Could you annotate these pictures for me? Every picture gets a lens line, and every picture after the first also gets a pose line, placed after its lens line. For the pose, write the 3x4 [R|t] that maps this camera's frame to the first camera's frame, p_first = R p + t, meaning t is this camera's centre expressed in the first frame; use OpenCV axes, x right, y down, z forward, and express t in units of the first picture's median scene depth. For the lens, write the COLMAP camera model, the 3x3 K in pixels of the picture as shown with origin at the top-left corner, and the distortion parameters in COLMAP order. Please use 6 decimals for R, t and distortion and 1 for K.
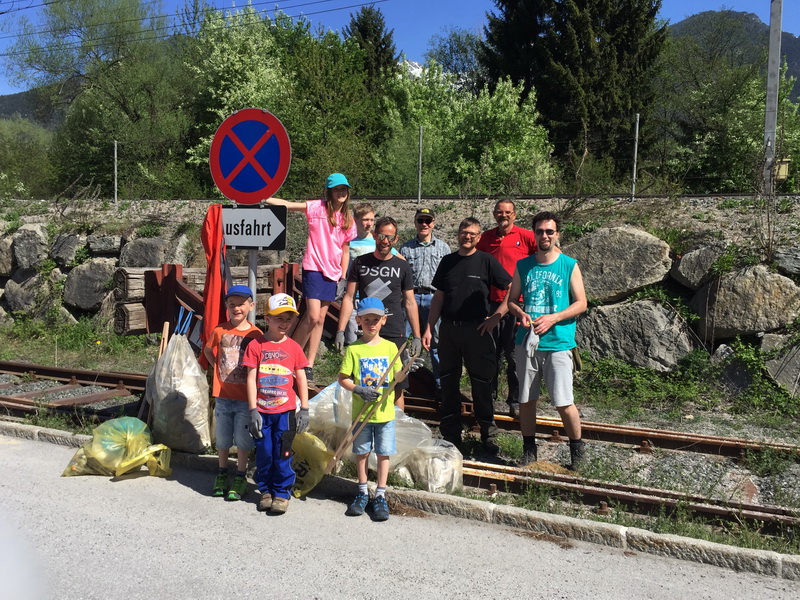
lens RADIAL K [[790.3, 0, 400.0], [0, 790.3, 300.0], [0, 0, 1]] dist [0.052183, -0.003246]
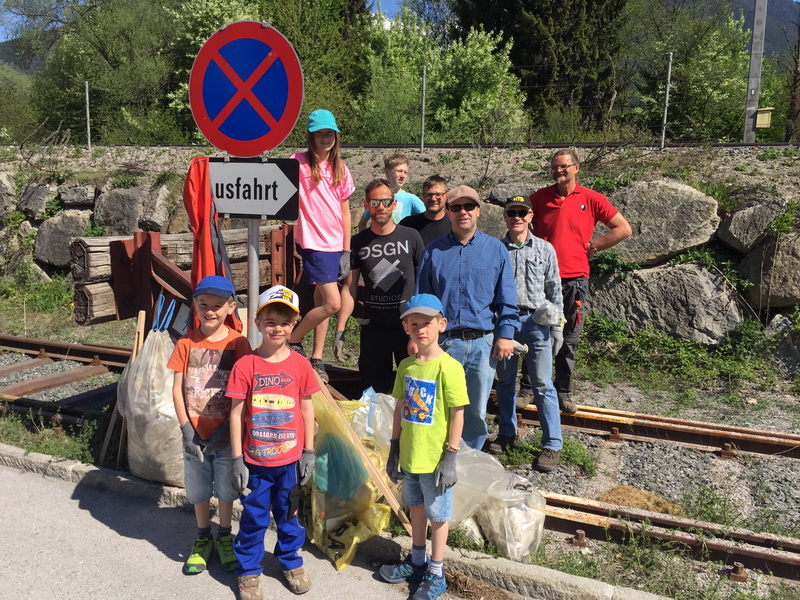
lens RADIAL K [[680.8, 0, 400.0], [0, 680.8, 300.0], [0, 0, 1]] dist [0.069695, -0.080902]
pose [[0.998492, -0.007862, 0.054337, -0.058027], [0.002627, 0.995402, 0.095755, -0.033863], [-0.054840, -0.095467, 0.993921, 0.240064]]
